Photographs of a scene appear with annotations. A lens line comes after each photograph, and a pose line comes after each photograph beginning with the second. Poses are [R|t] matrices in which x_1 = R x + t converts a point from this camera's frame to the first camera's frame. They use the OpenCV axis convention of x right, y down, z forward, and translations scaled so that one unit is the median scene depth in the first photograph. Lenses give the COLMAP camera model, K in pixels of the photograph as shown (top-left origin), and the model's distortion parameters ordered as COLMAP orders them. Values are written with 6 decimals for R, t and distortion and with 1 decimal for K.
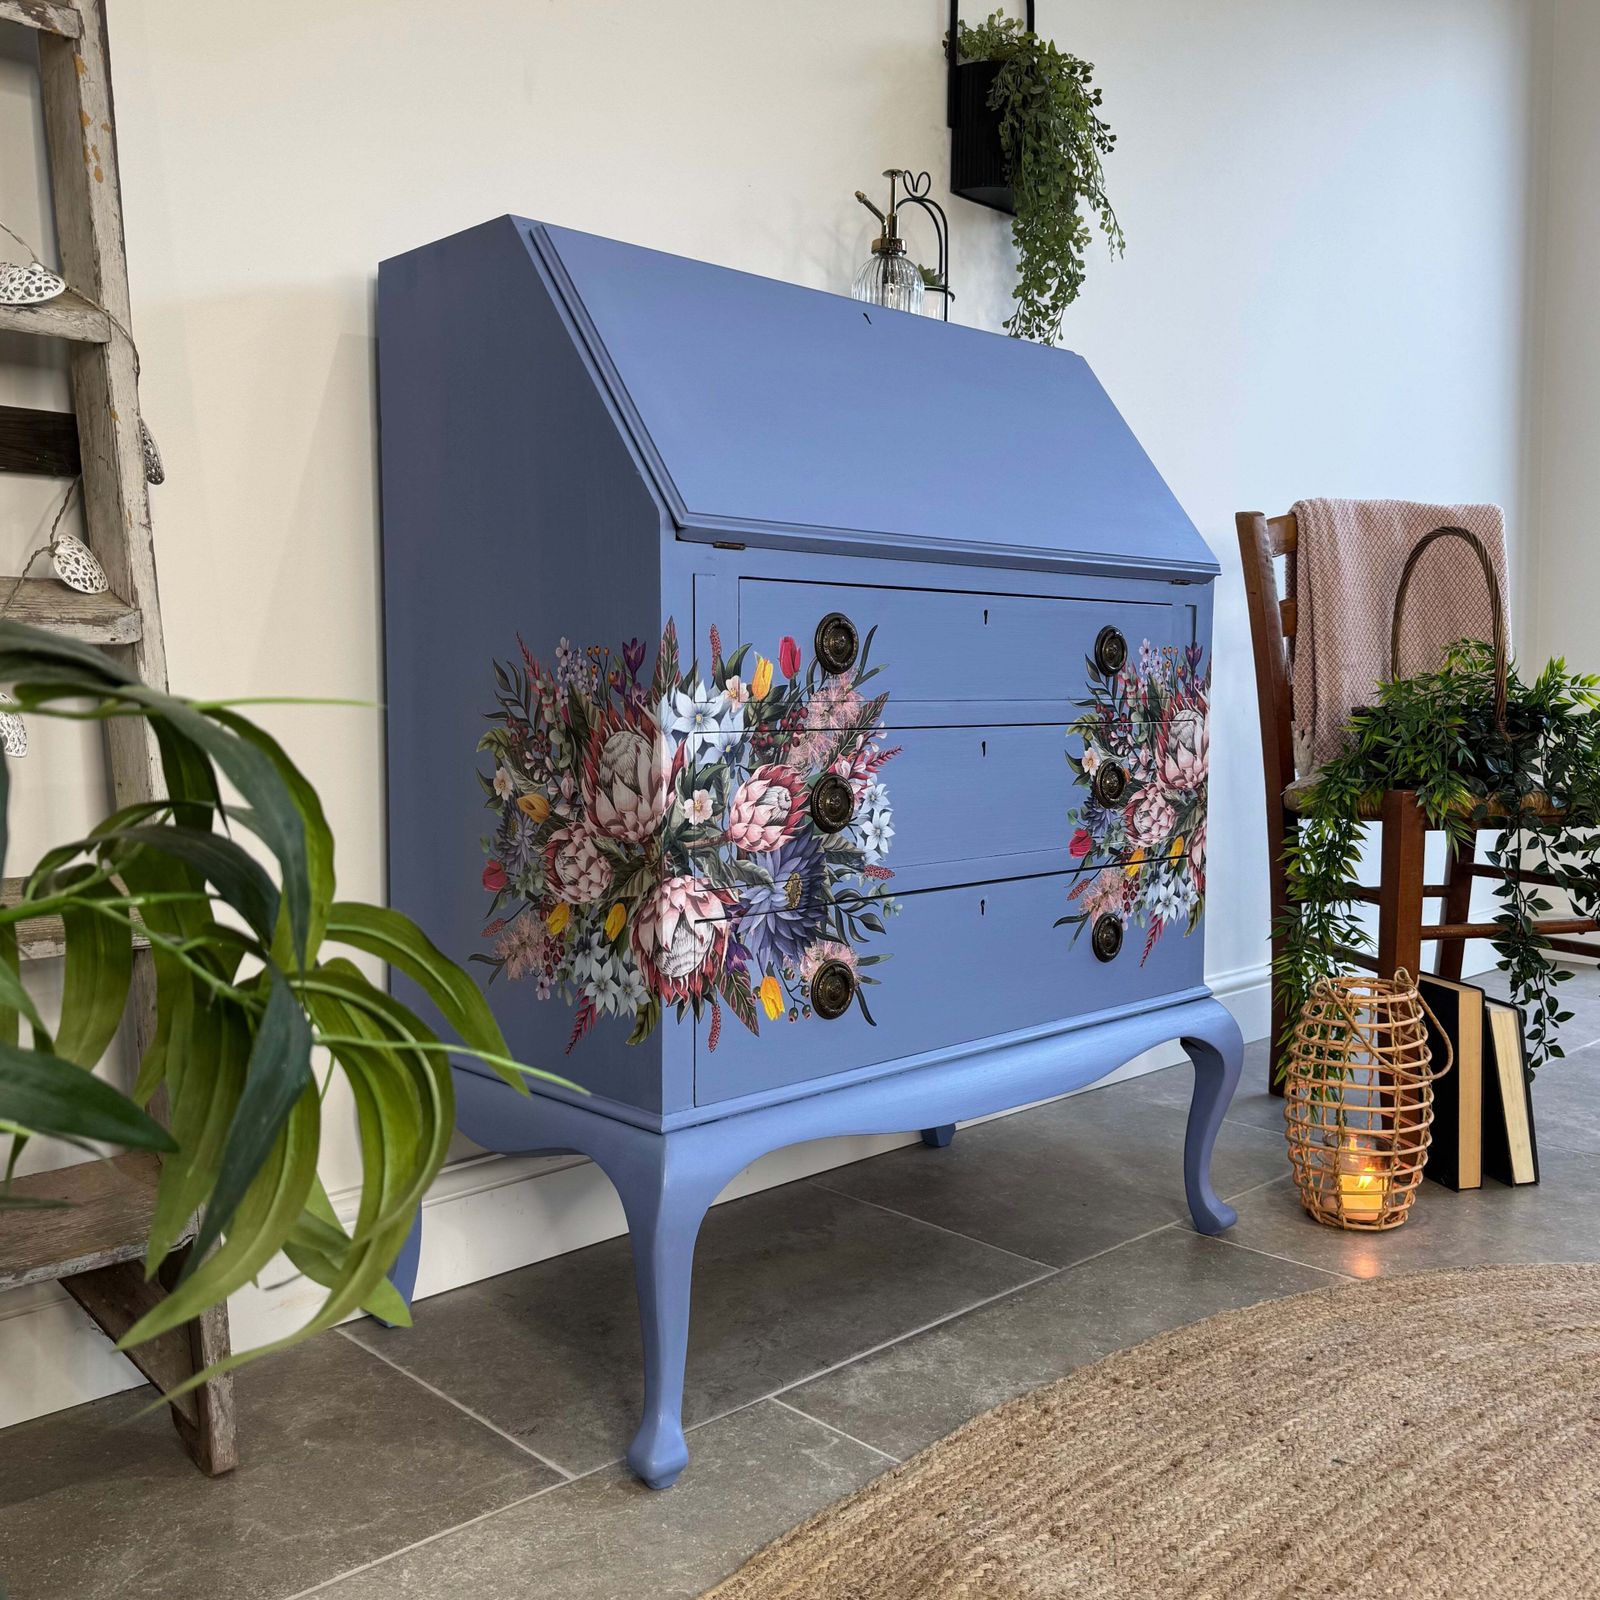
lens RADIAL K [[1586.8, 0, 813.5], [0, 1586.8, 780.1], [0, 0, 1]] dist [0.059706, 0.000000]
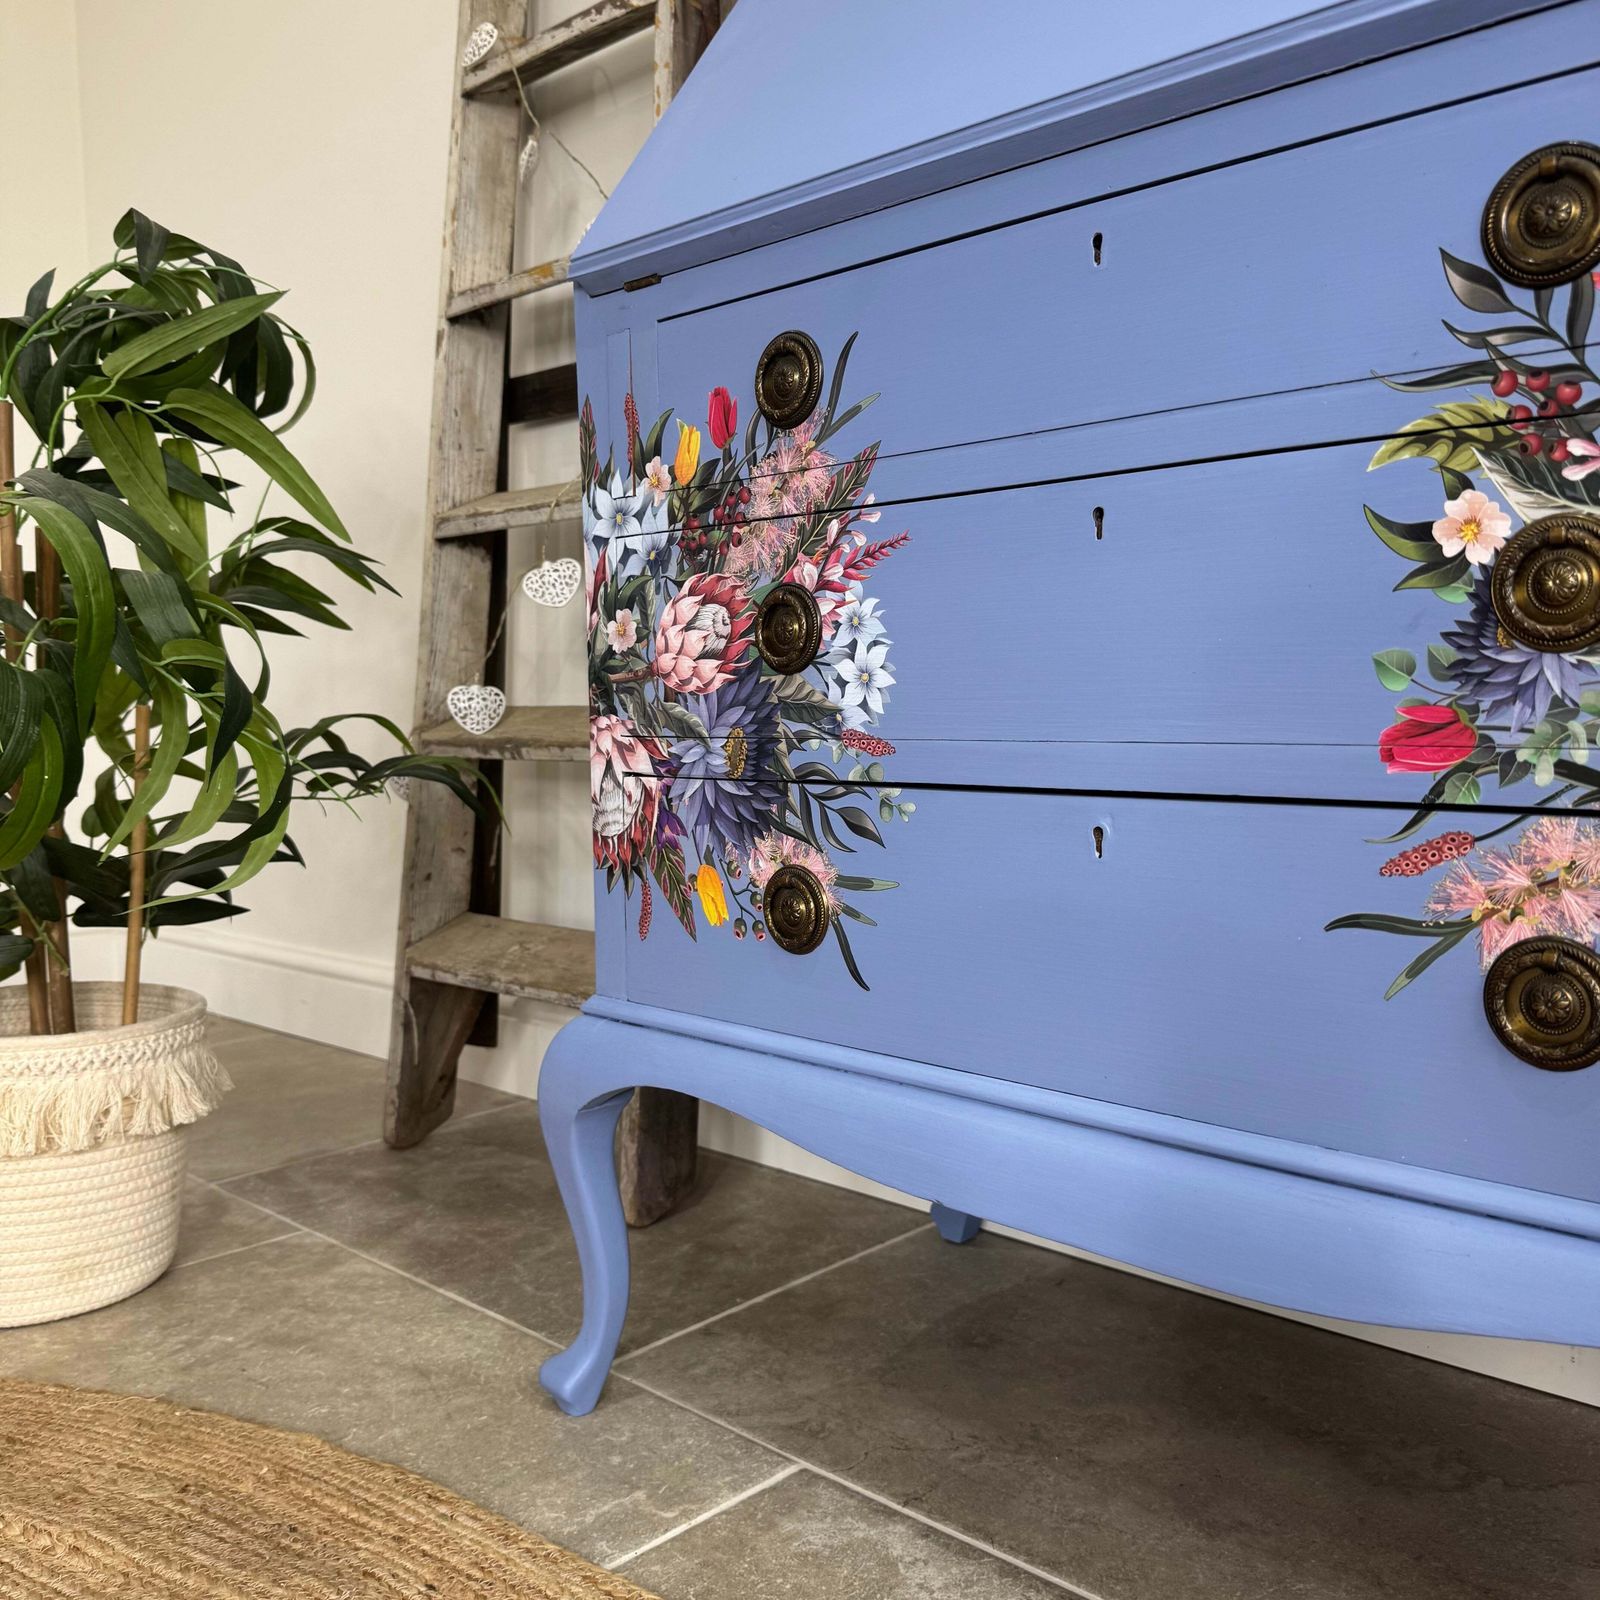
lens RADIAL K [[1524.9, 0, 790.1], [0, 1524.9, 810.7], [0, 0, 1]] dist [0.083727, 0.000000]
pose [[0.019657, 0.074858, -0.997000, 0.647119], [-0.045572, 0.996224, 0.073902, 0.042616], [0.998768, 0.043982, 0.022994, 0.977795]]
